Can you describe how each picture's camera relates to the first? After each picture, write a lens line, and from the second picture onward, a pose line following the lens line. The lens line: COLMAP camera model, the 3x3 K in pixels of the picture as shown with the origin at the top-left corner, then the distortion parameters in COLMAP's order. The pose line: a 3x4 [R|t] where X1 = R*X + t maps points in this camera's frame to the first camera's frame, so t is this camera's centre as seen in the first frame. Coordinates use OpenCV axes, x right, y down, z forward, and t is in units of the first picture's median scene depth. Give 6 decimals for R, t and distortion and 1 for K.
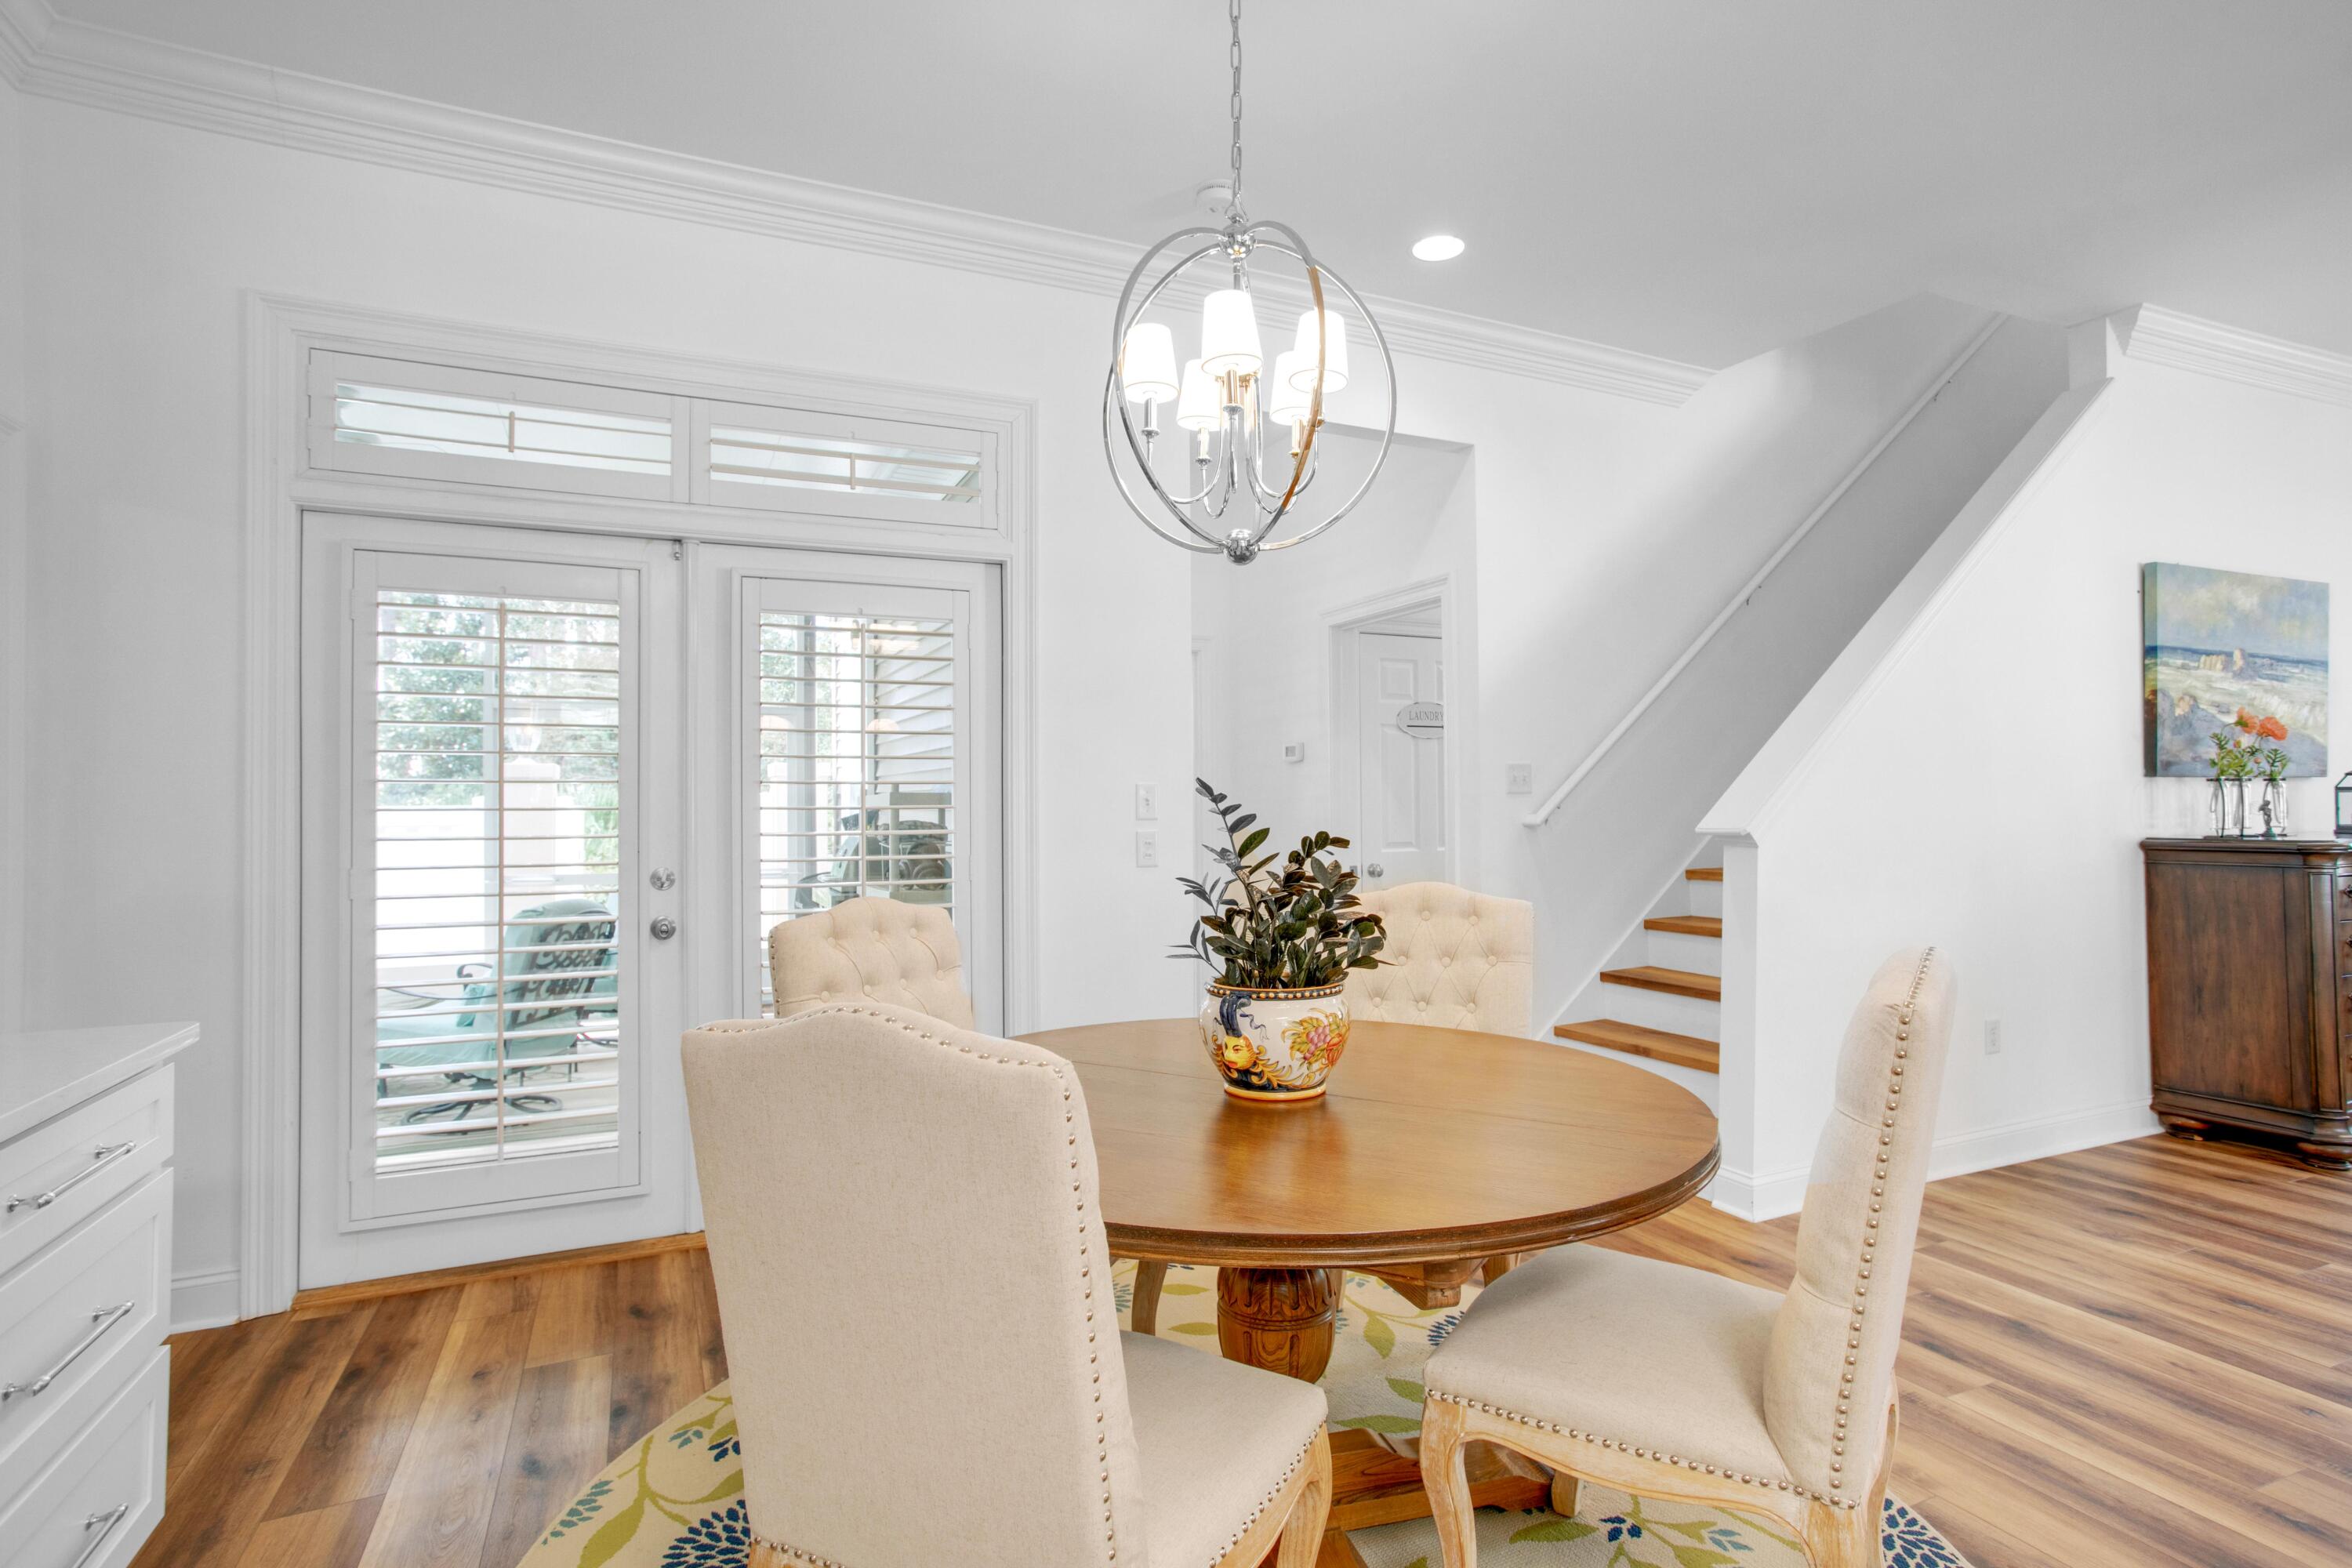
lens RADIAL K [[1206.9, 0, 1175.0], [0, 1206.9, 770.5], [0, 0, 1]] dist [-0.068884, 0.031719]
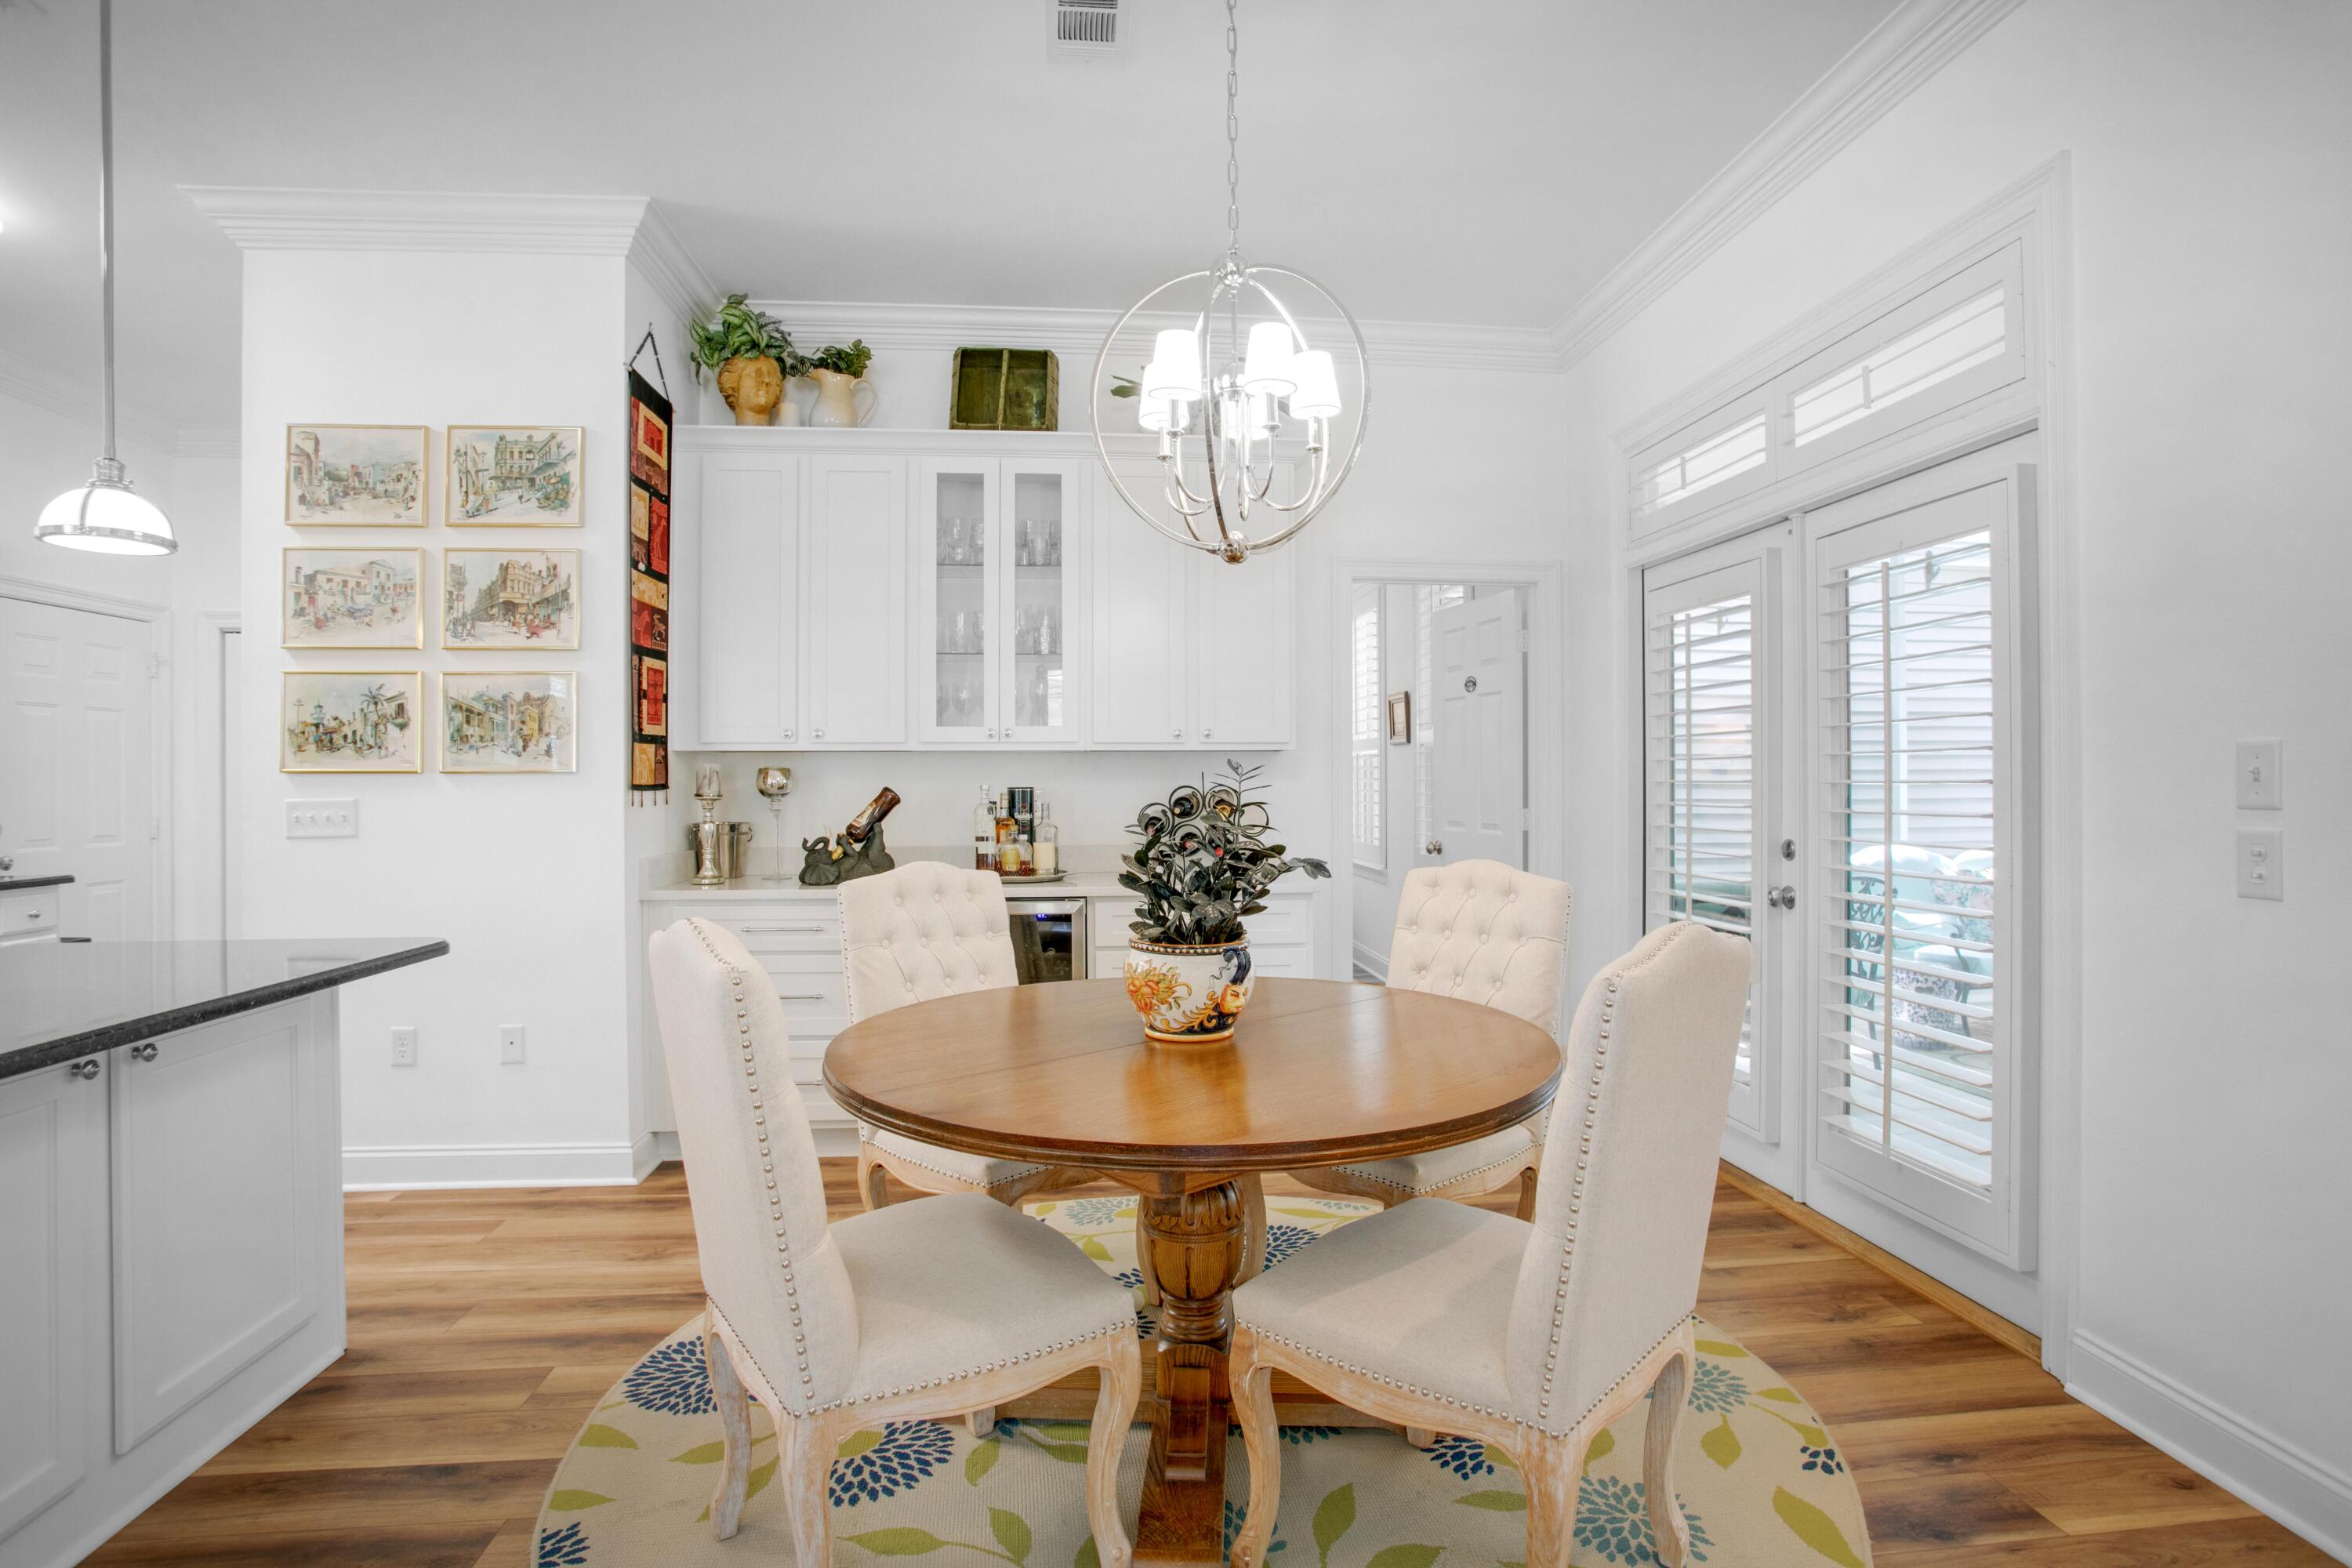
lens RADIAL K [[1169.3, 0, 1185.9], [0, 1169.3, 773.5], [0, 0, 1]] dist [-0.069339, 0.033955]
pose [[-0.303736, 0.001663, -0.952755, 0.607784], [0.030369, 0.999507, -0.007937, 0.016146], [0.952272, -0.031345, -0.303637, 0.714809]]
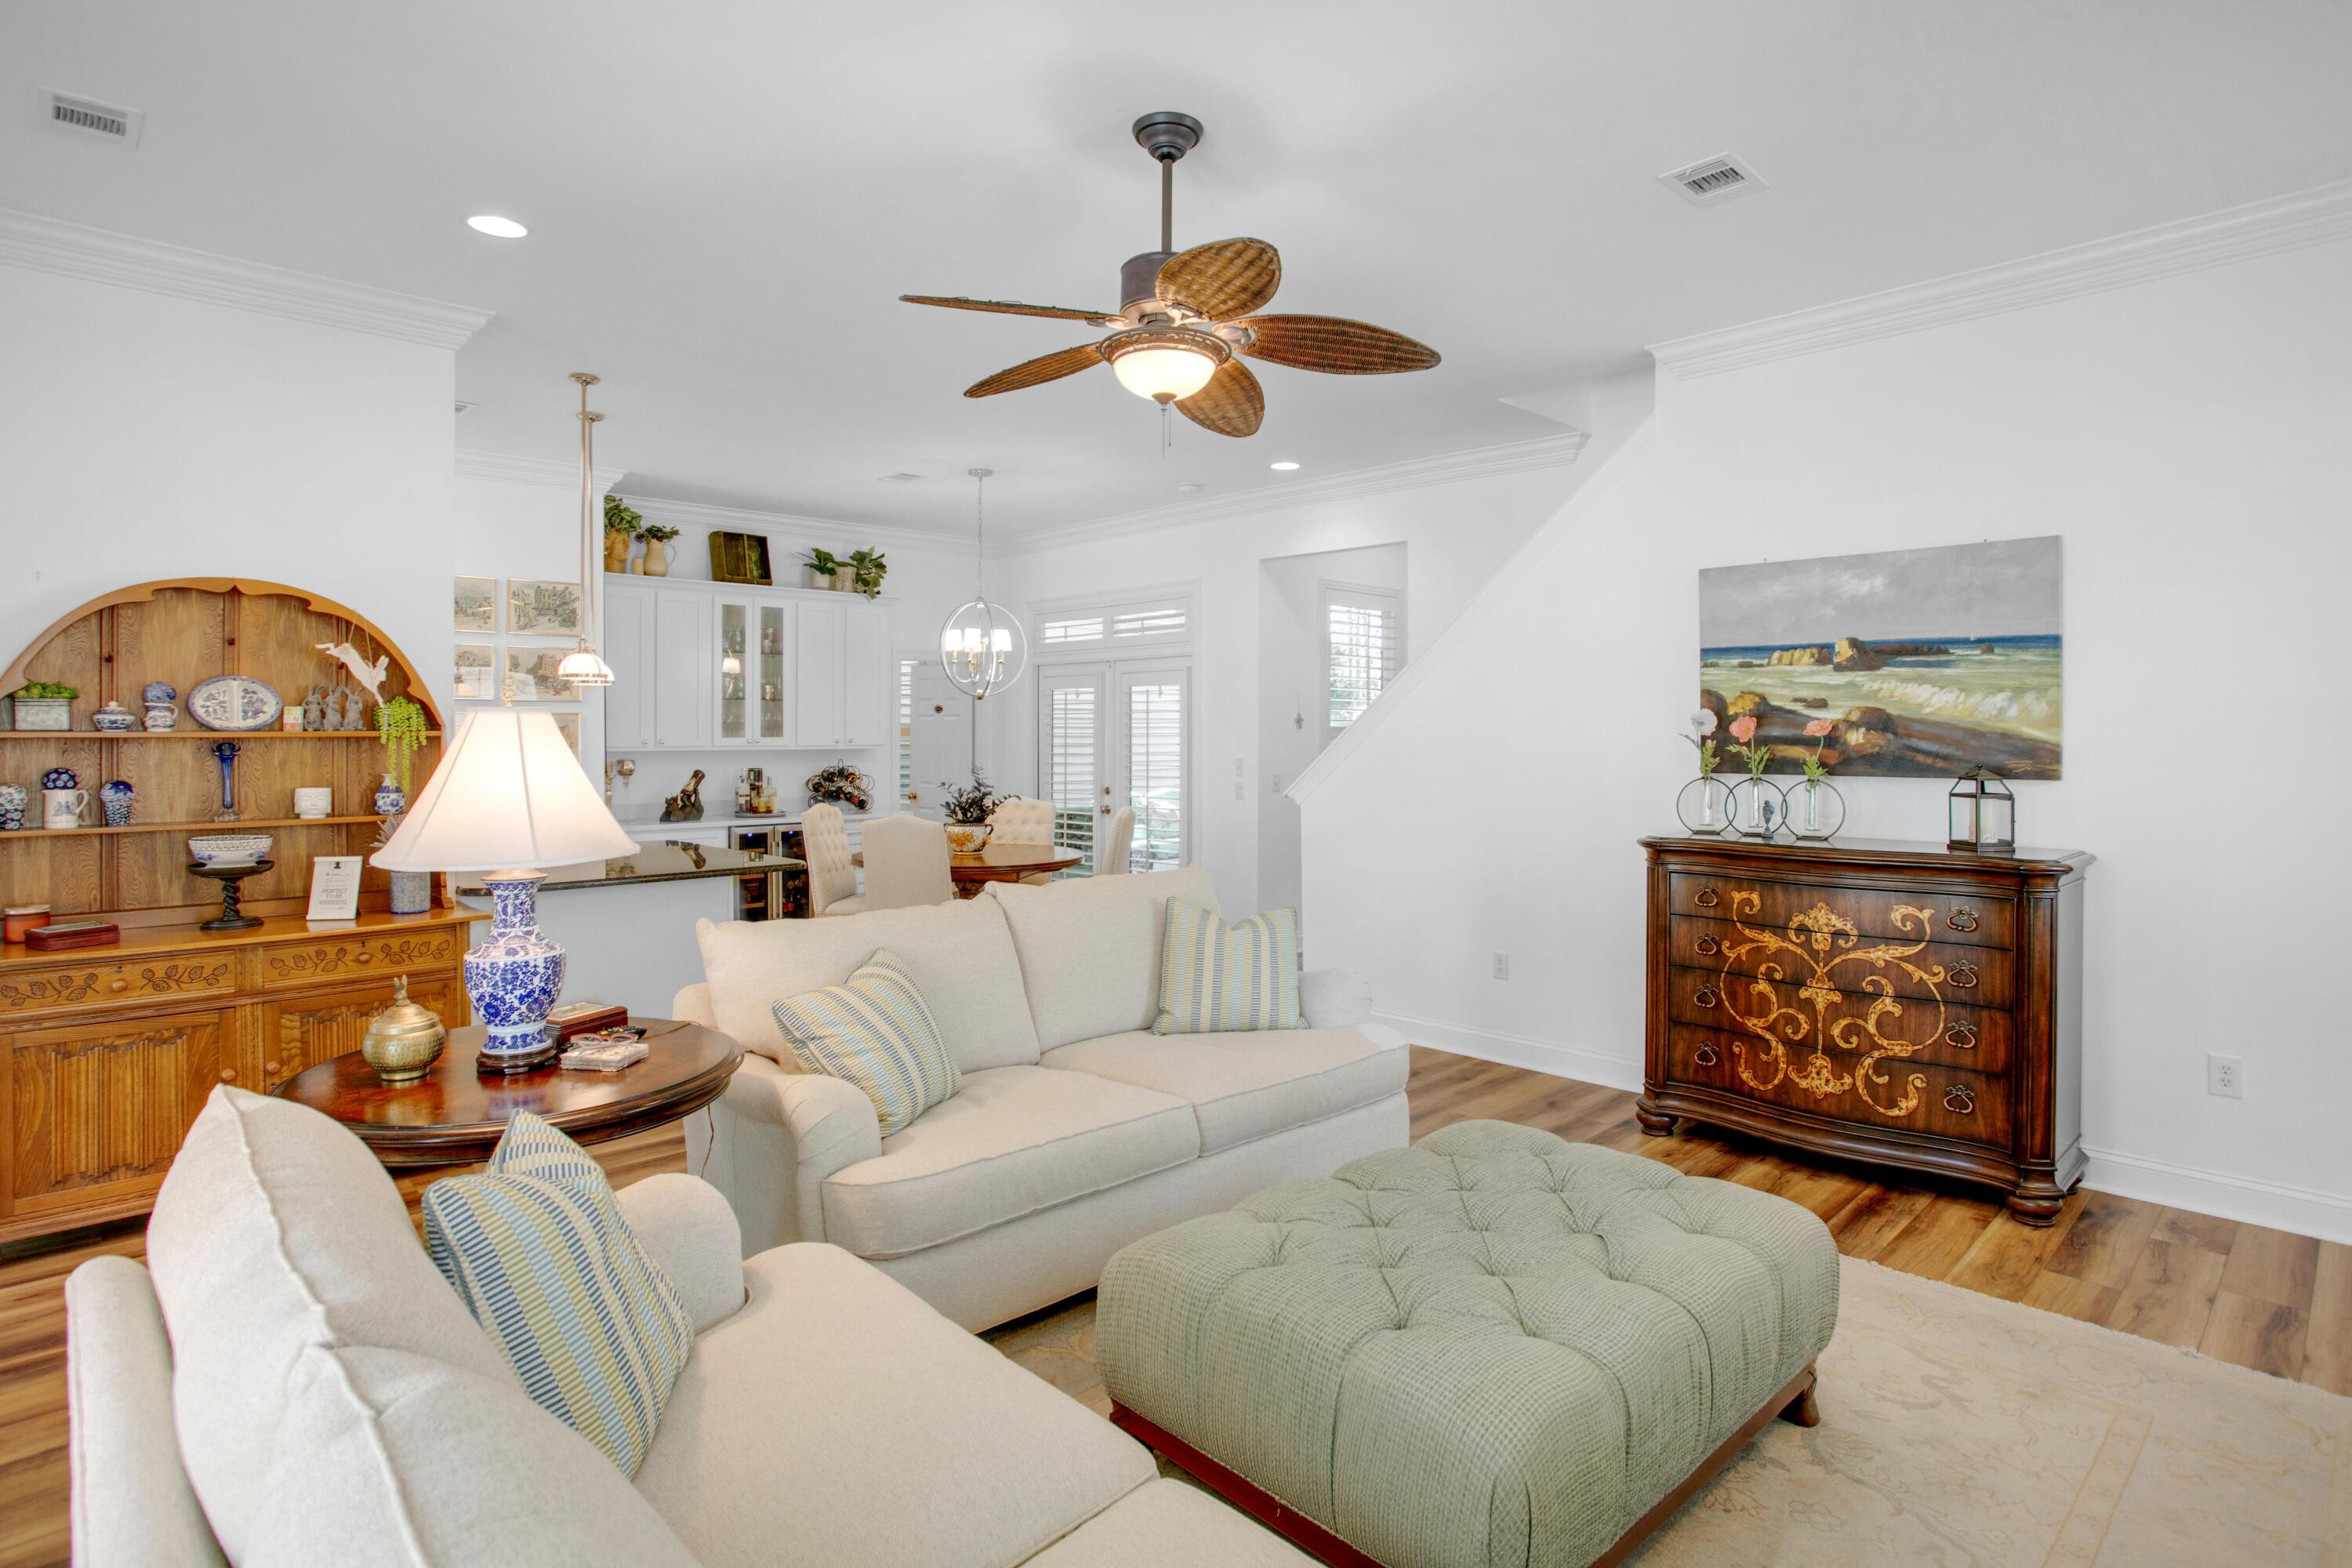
lens RADIAL K [[1206.9, 0, 1175.0], [0, 1206.9, 770.5], [0, 0, 1]] dist [-0.068884, 0.031719]
pose [[0.334754, 0.035396, -0.941641, 1.909199], [0.020688, 0.998777, 0.044898, -0.062658], [0.942079, -0.034511, 0.333612, 0.217435]]
